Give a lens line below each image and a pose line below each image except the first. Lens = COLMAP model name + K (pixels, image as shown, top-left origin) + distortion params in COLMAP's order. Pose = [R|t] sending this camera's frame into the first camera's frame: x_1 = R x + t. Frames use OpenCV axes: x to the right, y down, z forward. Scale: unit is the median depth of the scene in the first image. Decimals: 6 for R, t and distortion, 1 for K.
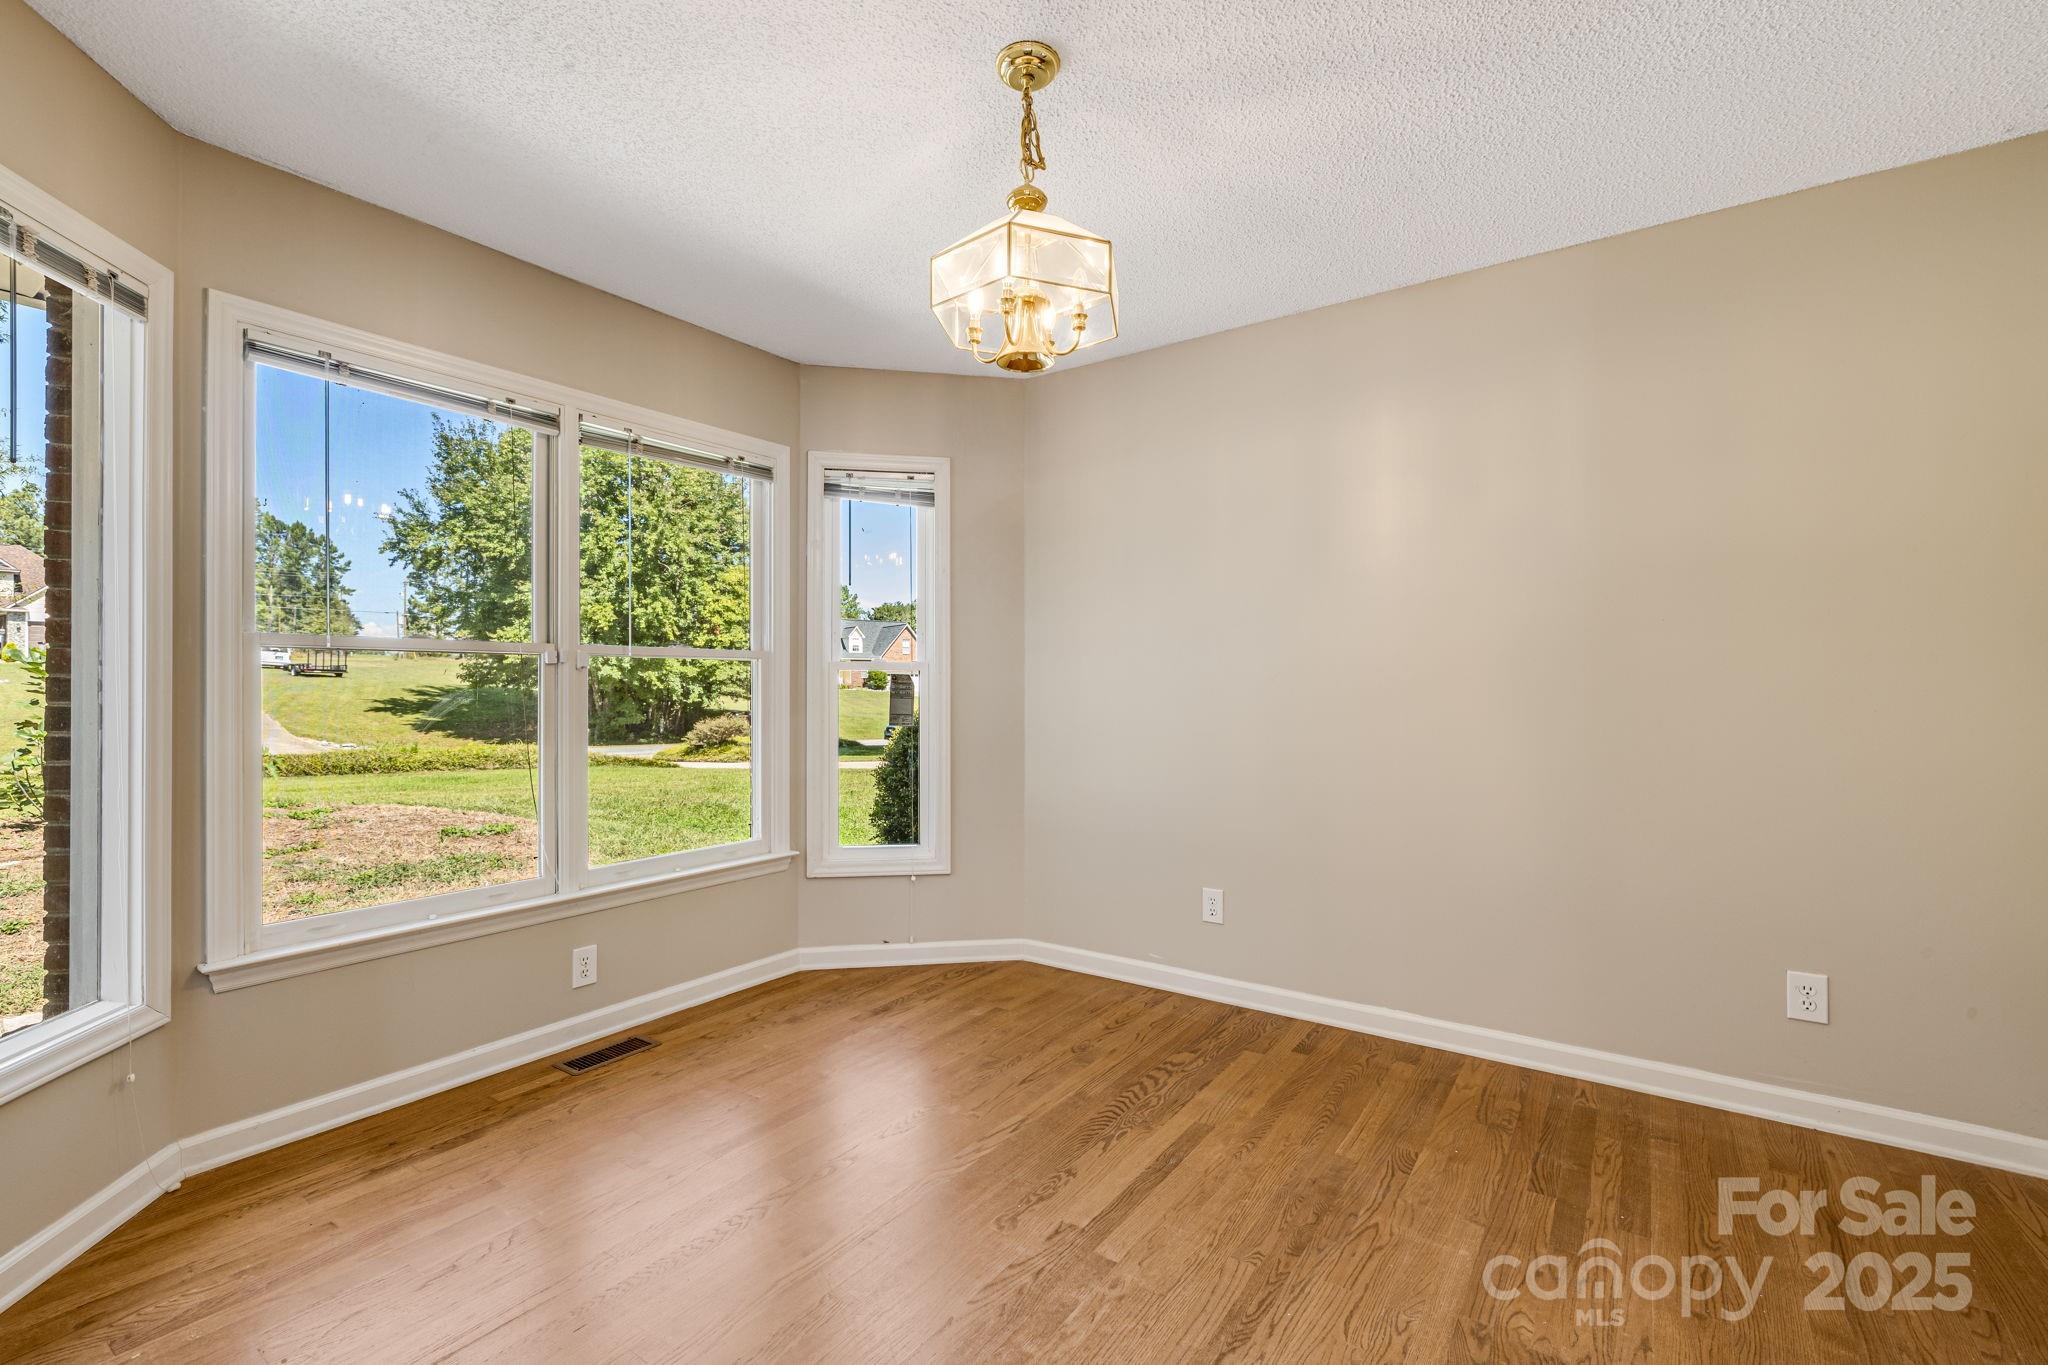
lens RADIAL K [[896.1, 0, 1018.9], [0, 896.1, 674.8], [0, 0, 1]] dist [-0.001092, 0.000477]
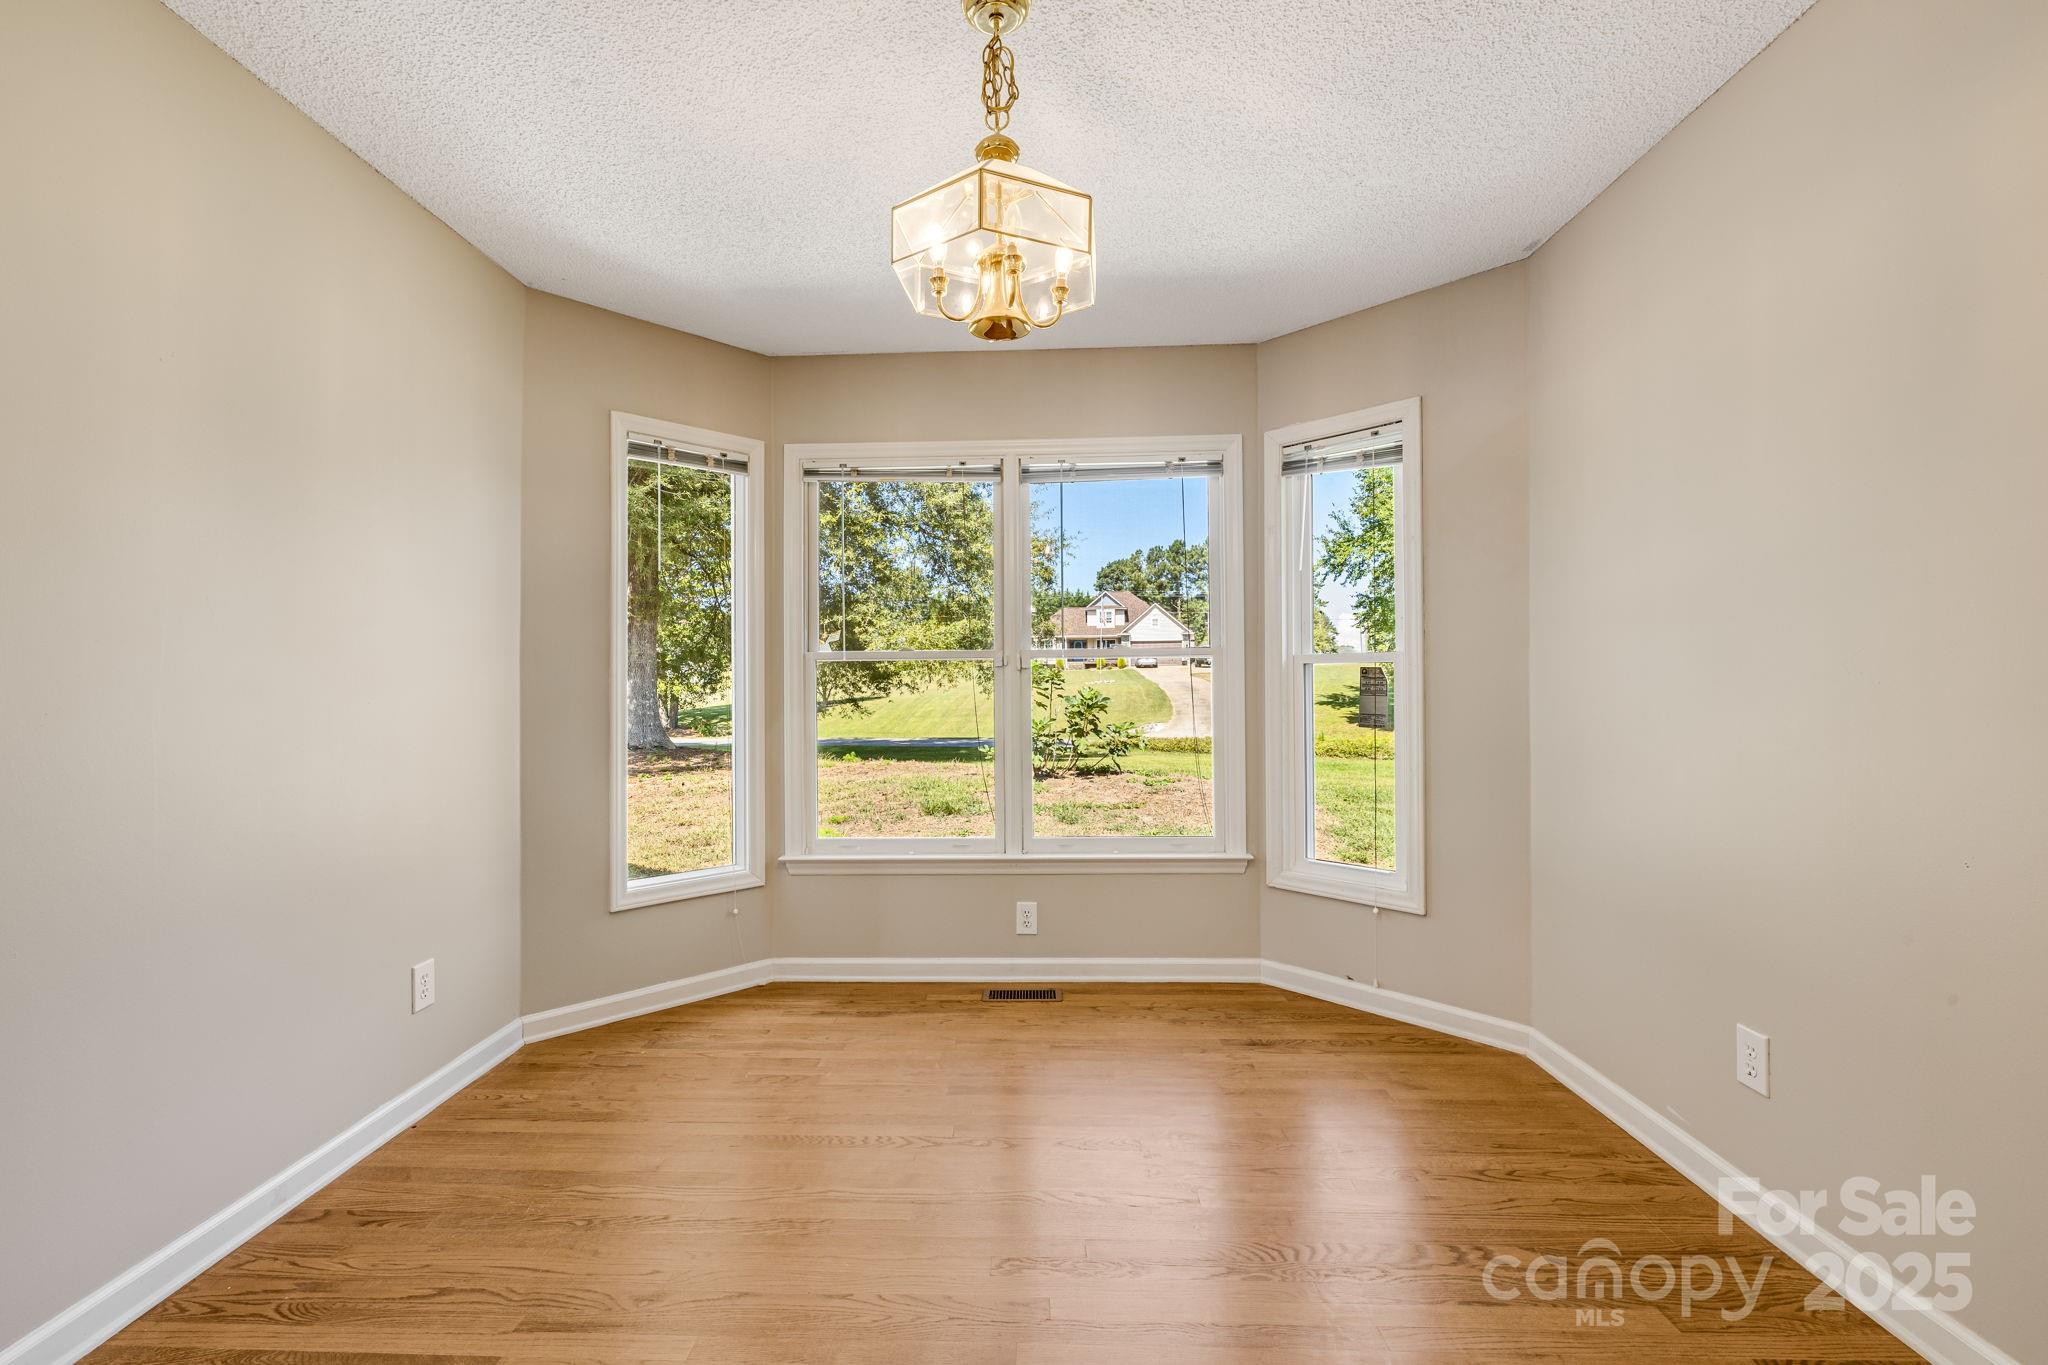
lens RADIAL K [[896.1, 0, 1025.8], [0, 896.1, 669.5], [0, 0, 1]] dist [-0.001092, 0.000477]
pose [[0.545785, -0.019896, -0.837689, 0.416647], [0.019157, 0.999753, -0.011264, 0.005145], [0.837706, -0.009900, 0.546032, 0.276590]]
